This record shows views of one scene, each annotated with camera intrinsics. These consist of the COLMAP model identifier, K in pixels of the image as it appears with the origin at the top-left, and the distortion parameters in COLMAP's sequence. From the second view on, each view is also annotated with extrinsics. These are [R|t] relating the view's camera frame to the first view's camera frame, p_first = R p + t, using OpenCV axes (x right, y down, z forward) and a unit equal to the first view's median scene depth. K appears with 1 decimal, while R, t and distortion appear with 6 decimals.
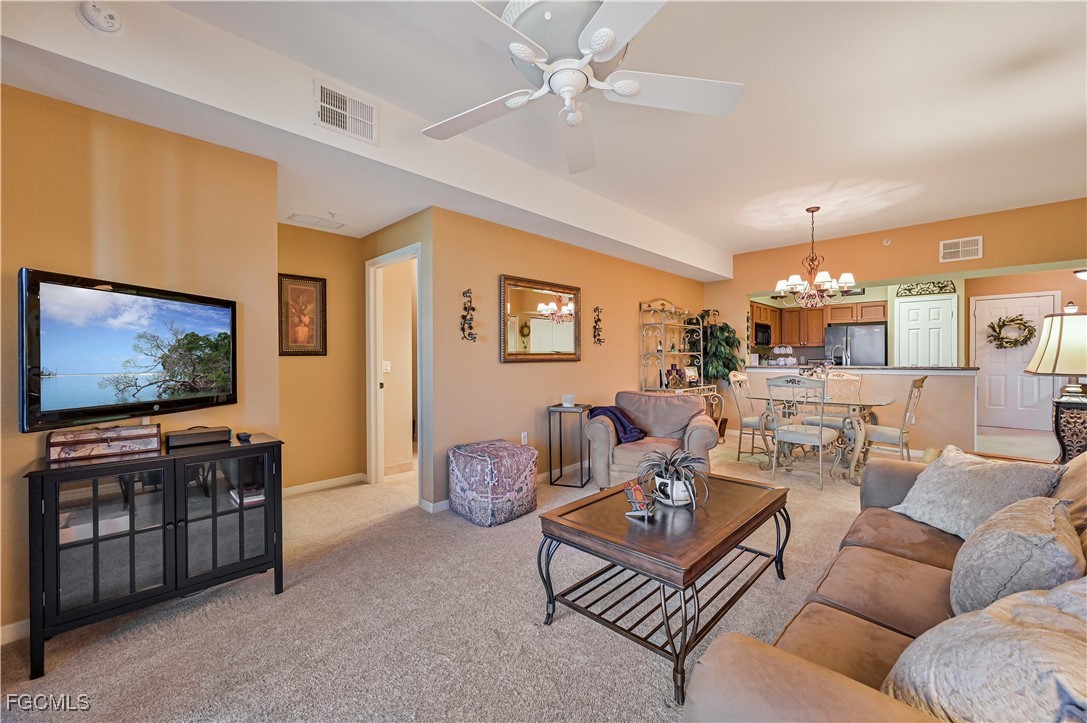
lens RADIAL K [[428.0, 0, 546.0], [0, 428.0, 365.5], [0, 0, 1]] dist [-0.006828, 0.001048]
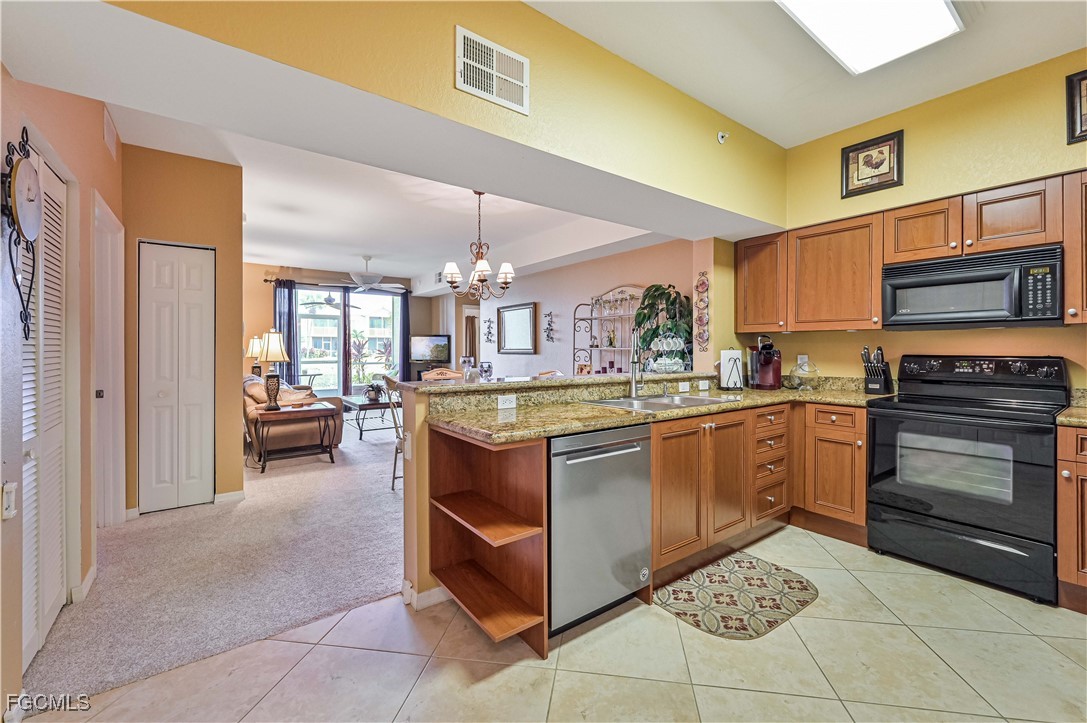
lens RADIAL K [[452.6, 0, 552.5], [0, 452.6, 351.2], [0, 0, 1]] dist [0.000103, 0.000055]
pose [[-0.155994, 0.009485, -0.987712, 1.154163], [-0.021732, 0.999679, 0.013033, -0.030872], [0.987519, 0.023498, -0.155738, 0.968792]]
